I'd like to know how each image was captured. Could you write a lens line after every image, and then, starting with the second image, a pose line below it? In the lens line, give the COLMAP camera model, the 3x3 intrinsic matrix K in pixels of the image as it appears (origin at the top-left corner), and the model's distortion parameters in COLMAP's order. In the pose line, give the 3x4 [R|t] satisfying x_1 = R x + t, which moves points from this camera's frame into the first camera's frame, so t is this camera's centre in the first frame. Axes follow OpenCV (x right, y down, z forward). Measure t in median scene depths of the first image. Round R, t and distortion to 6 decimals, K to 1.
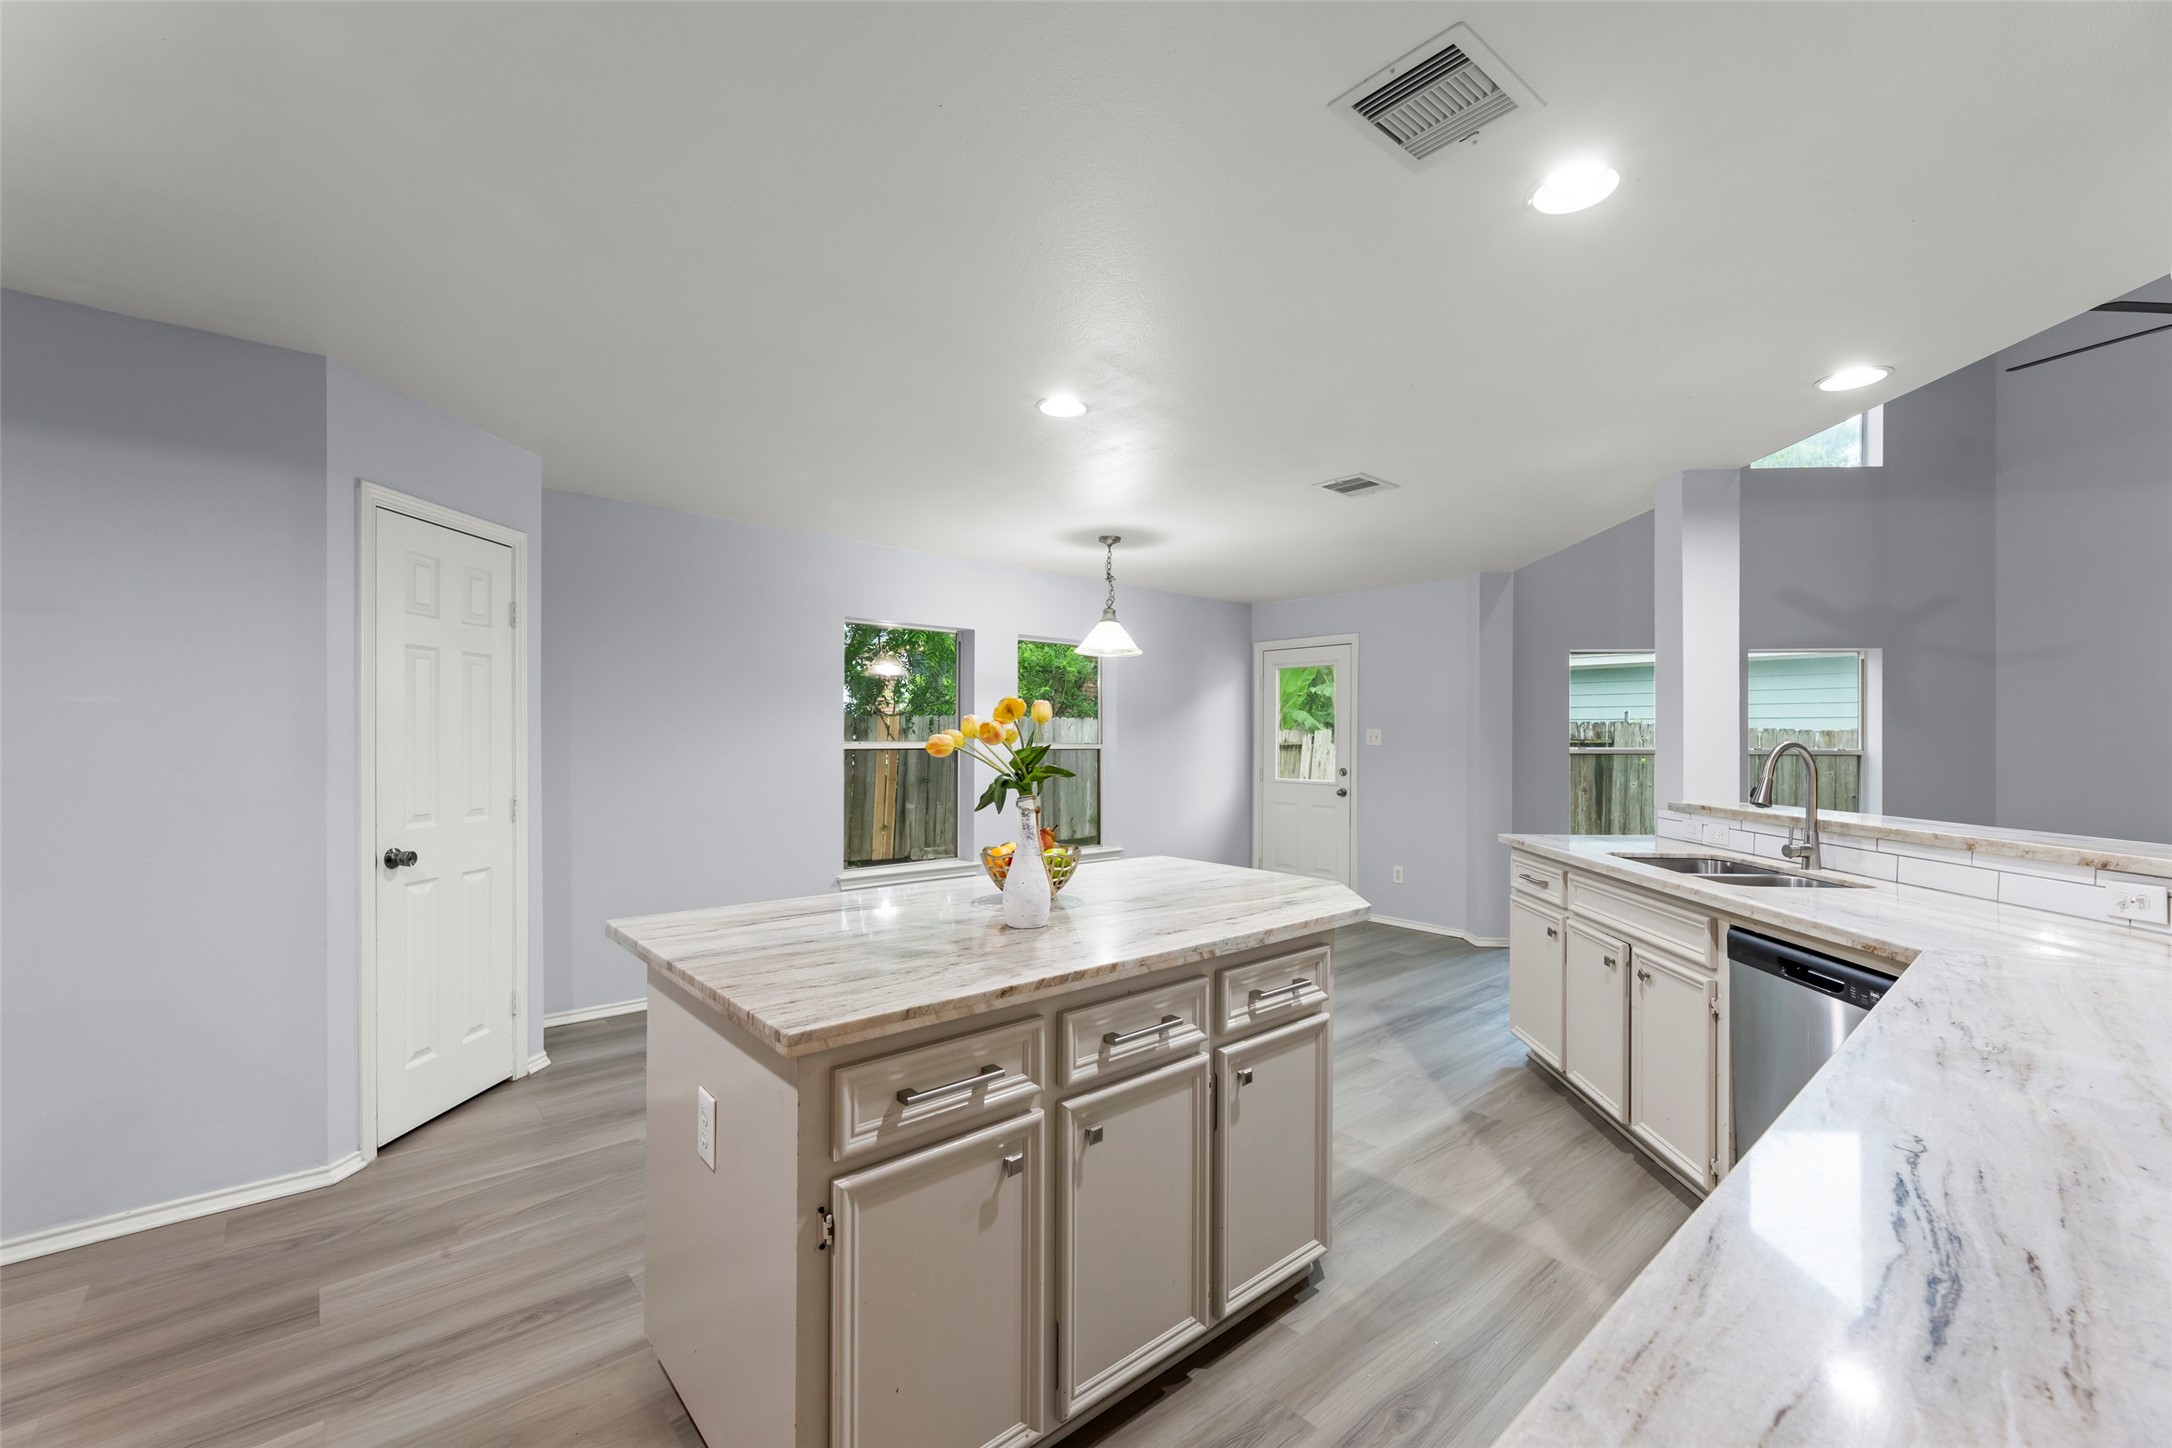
lens RADIAL K [[887.3, 0, 1076.3], [0, 887.3, 729.7], [0, 0, 1]] dist [-0.000249, -0.000062]
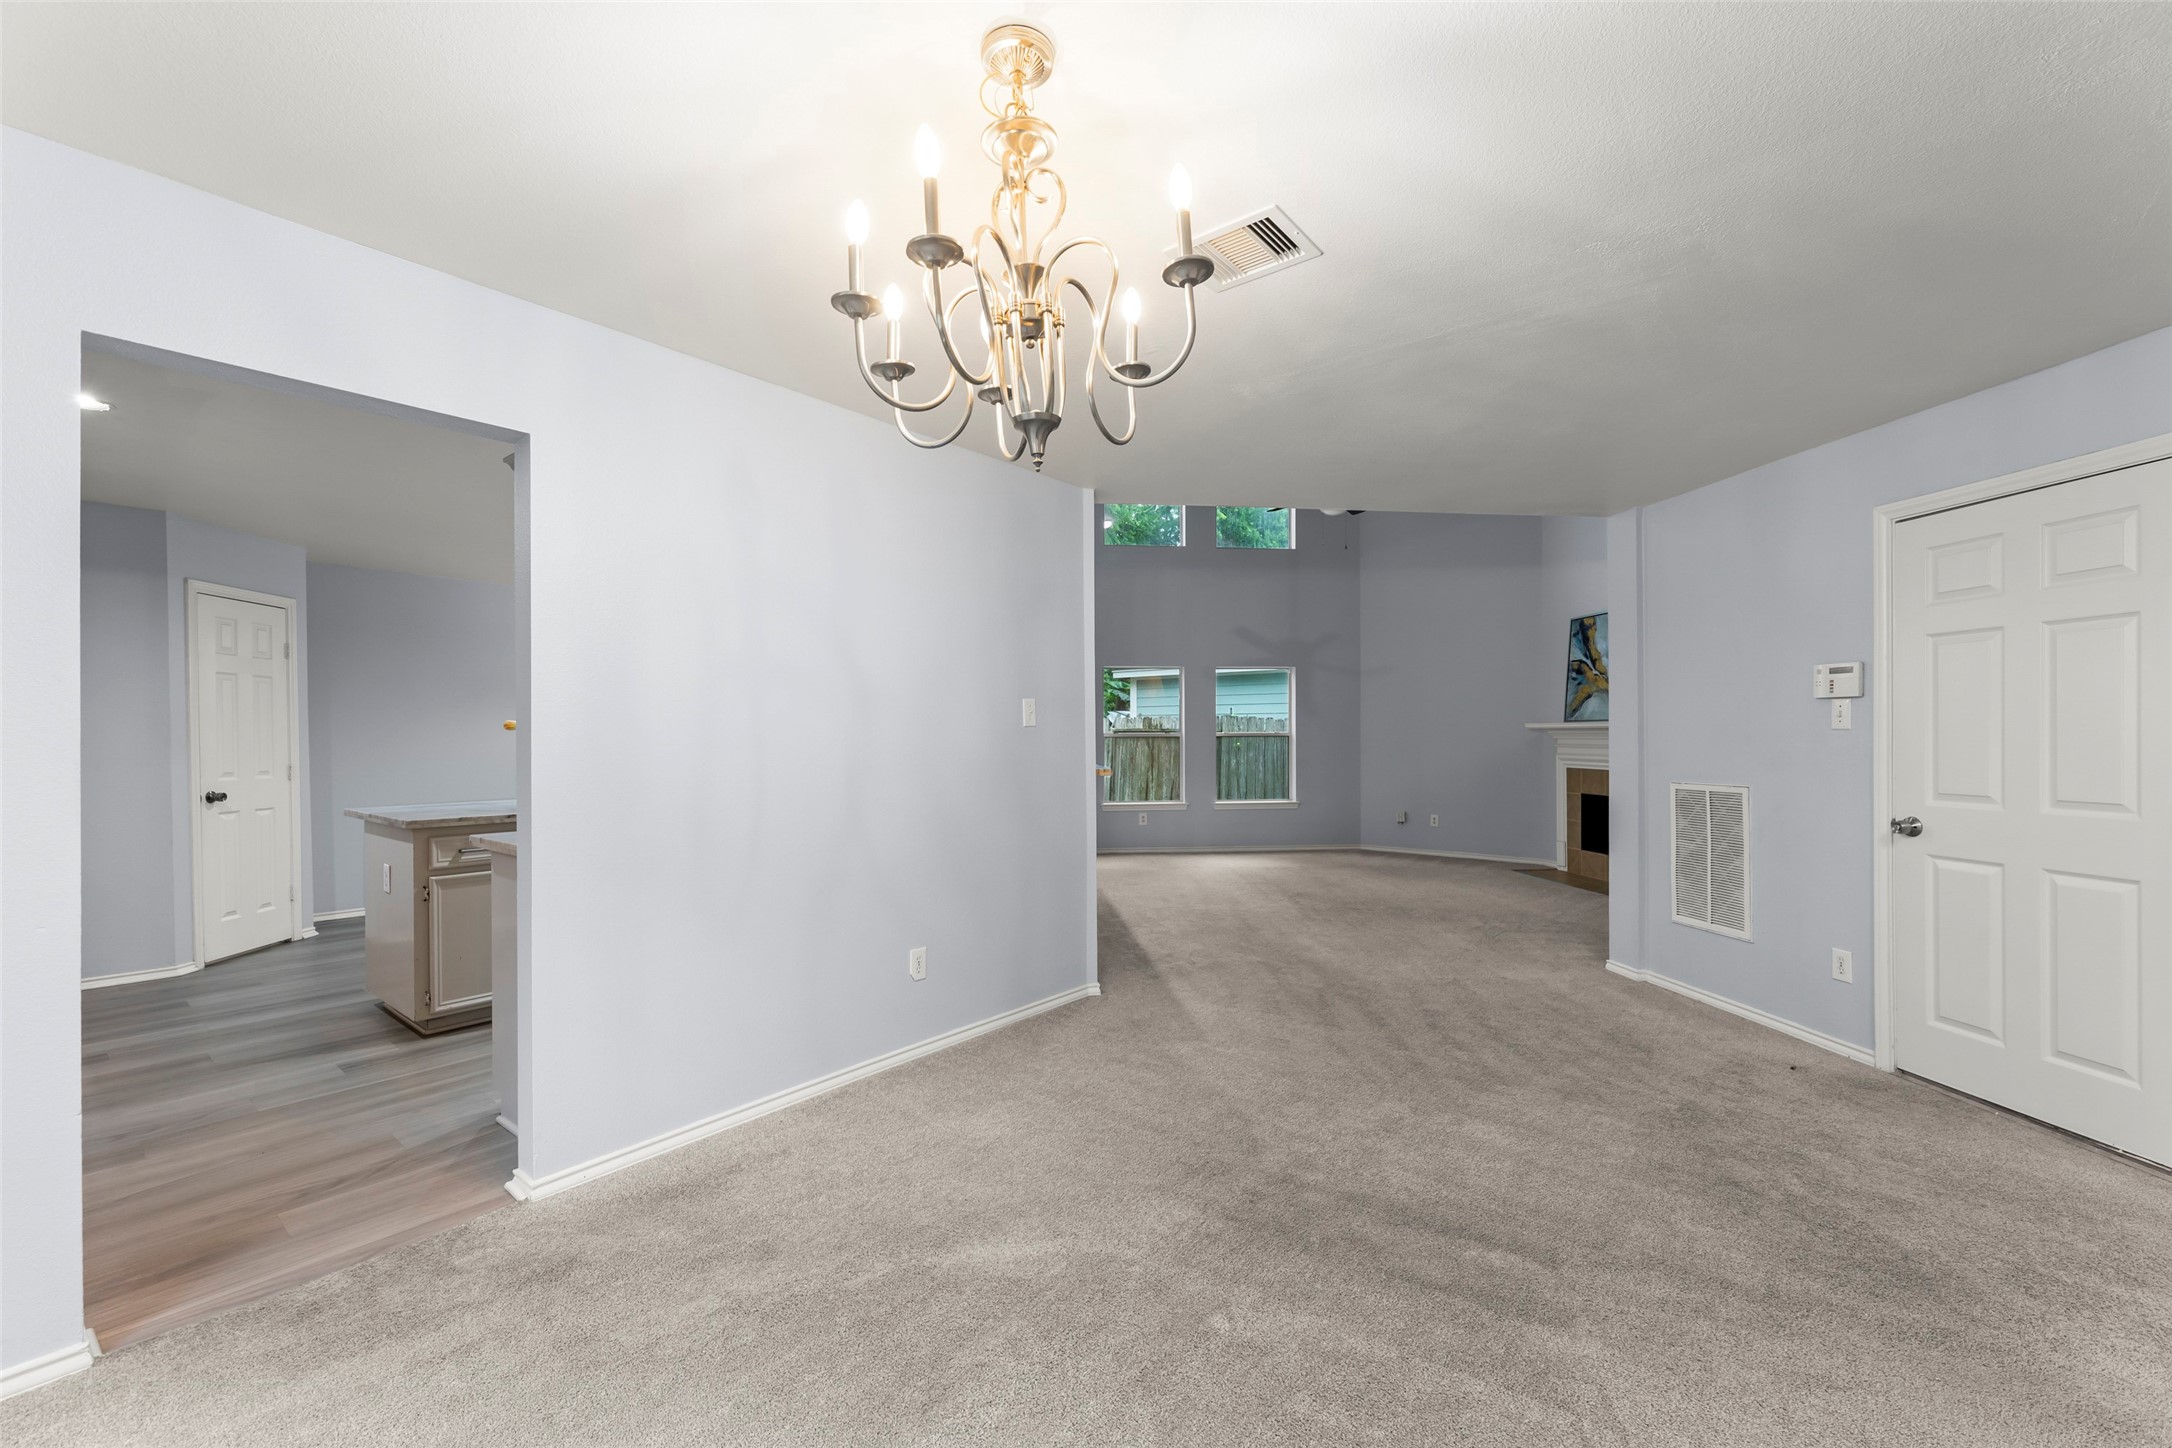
lens RADIAL K [[879.4, 0, 1079.3], [0, 879.4, 736.0], [0, 0, 1]] dist [0.001592, 0.000197]
pose [[0.984546, -0.009600, 0.174865, 0.507068], [0.007924, 0.999916, 0.010280, 0.019370], [-0.174949, -0.008736, 0.984539, -0.839012]]
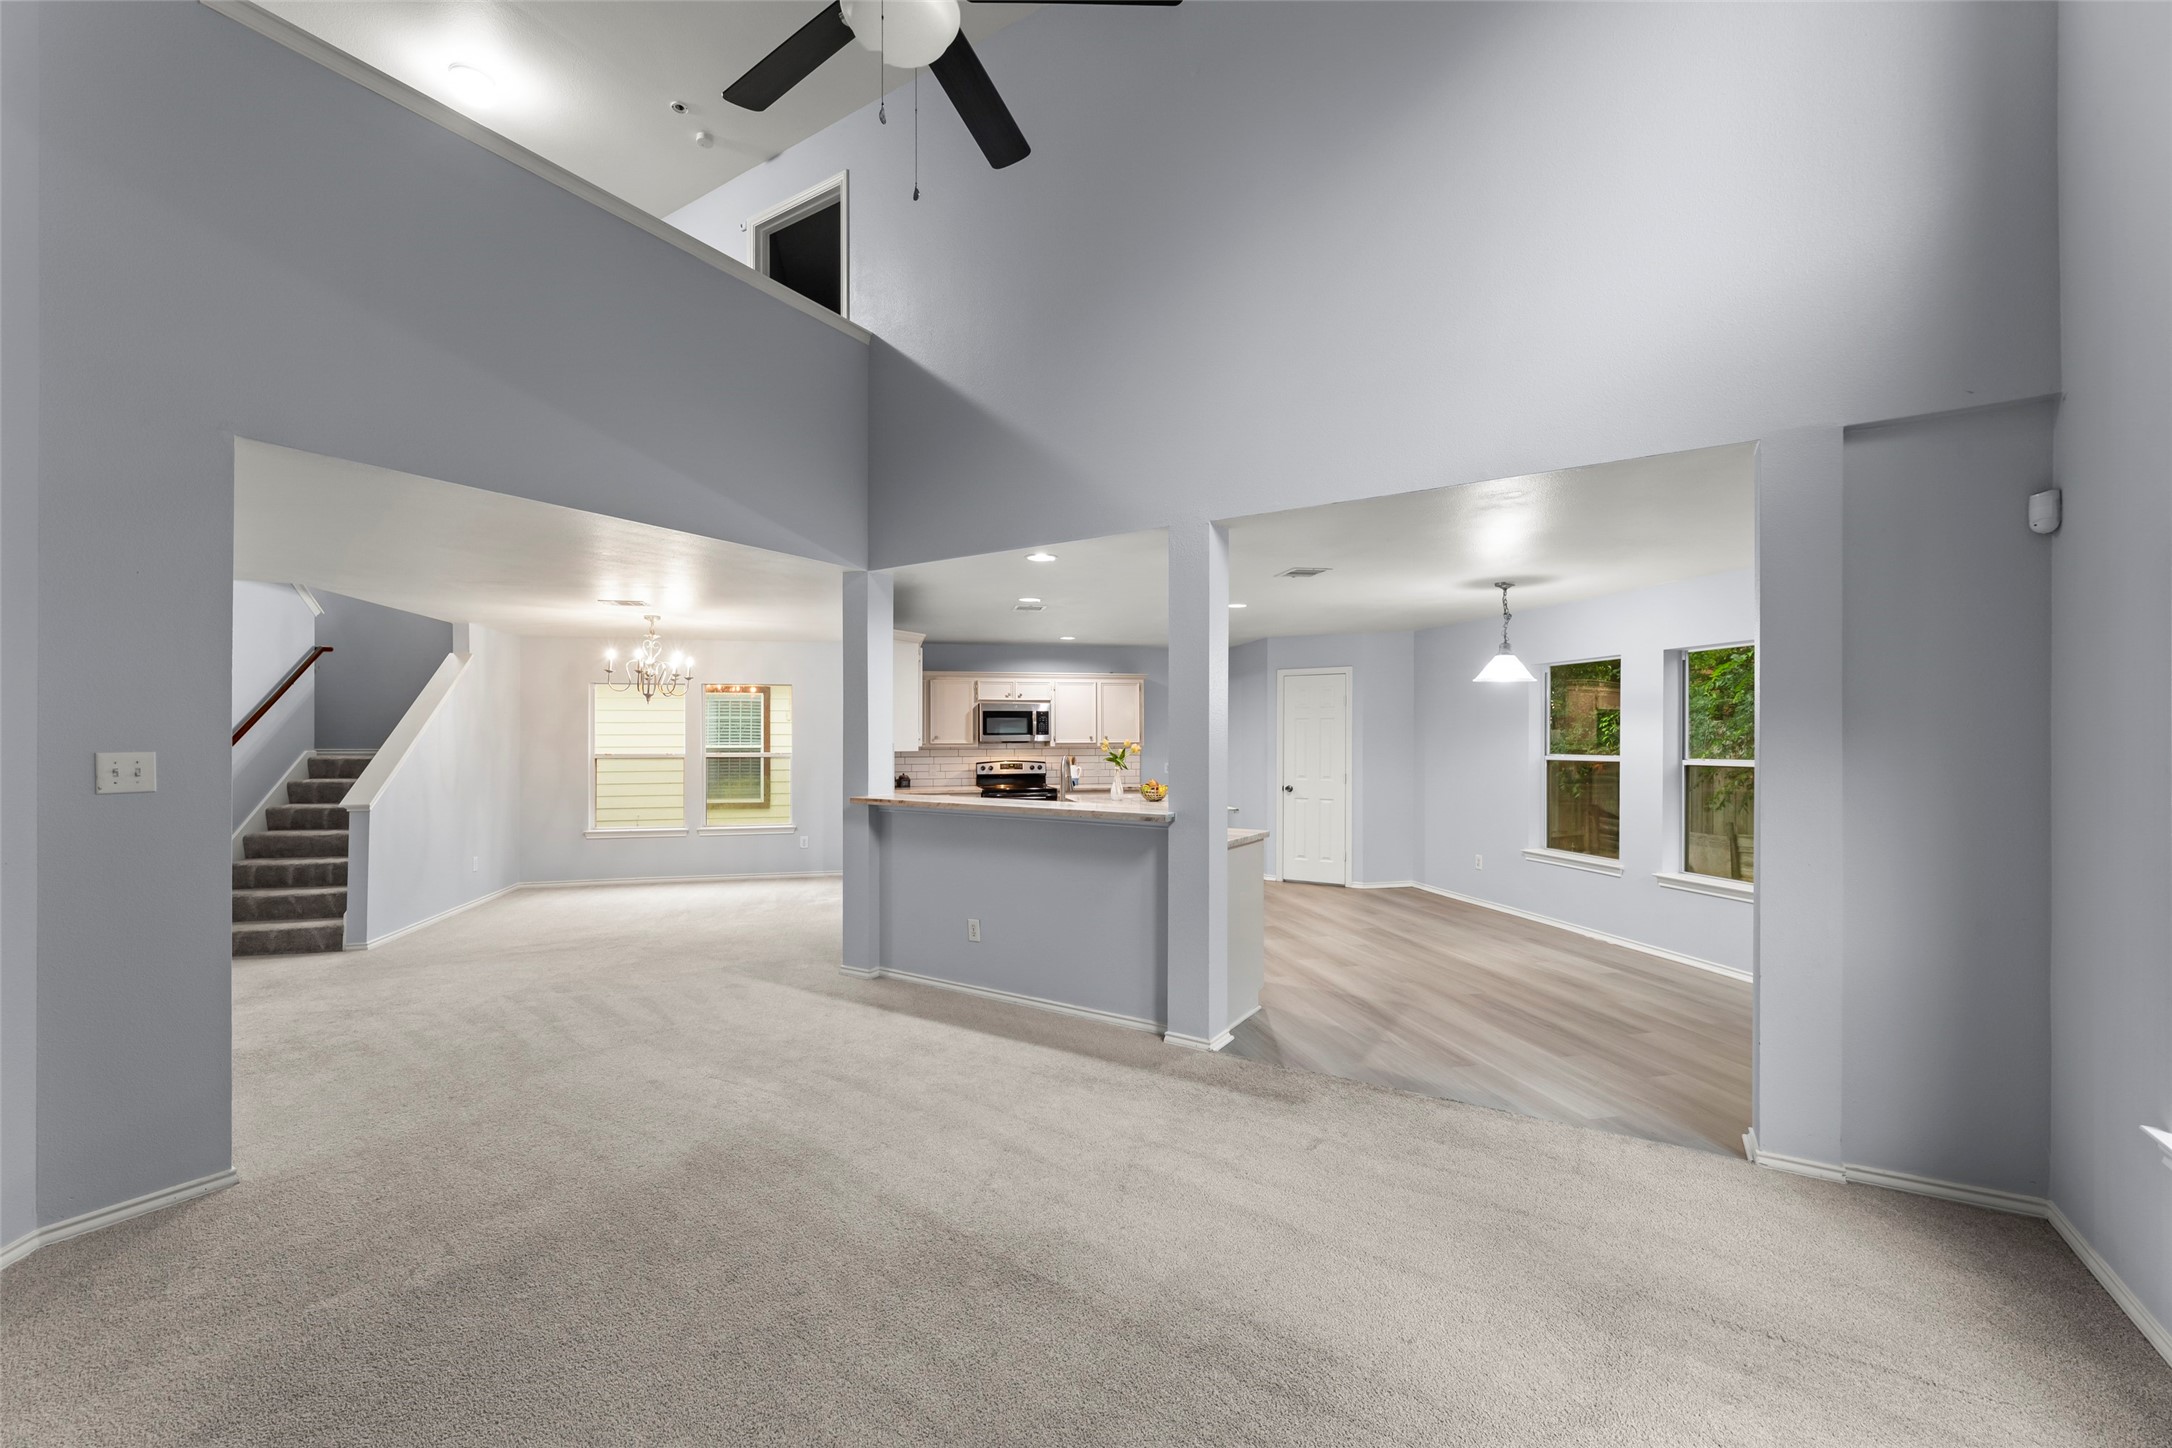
lens RADIAL K [[887.3, 0, 1076.3], [0, 887.3, 729.7], [0, 0, 1]] dist [-0.000249, -0.000062]
pose [[-0.471916, -0.013928, -0.881533, 1.986906], [0.005786, 0.999805, -0.018894, -0.004727], [0.881624, -0.014017, -0.471744, 1.562567]]
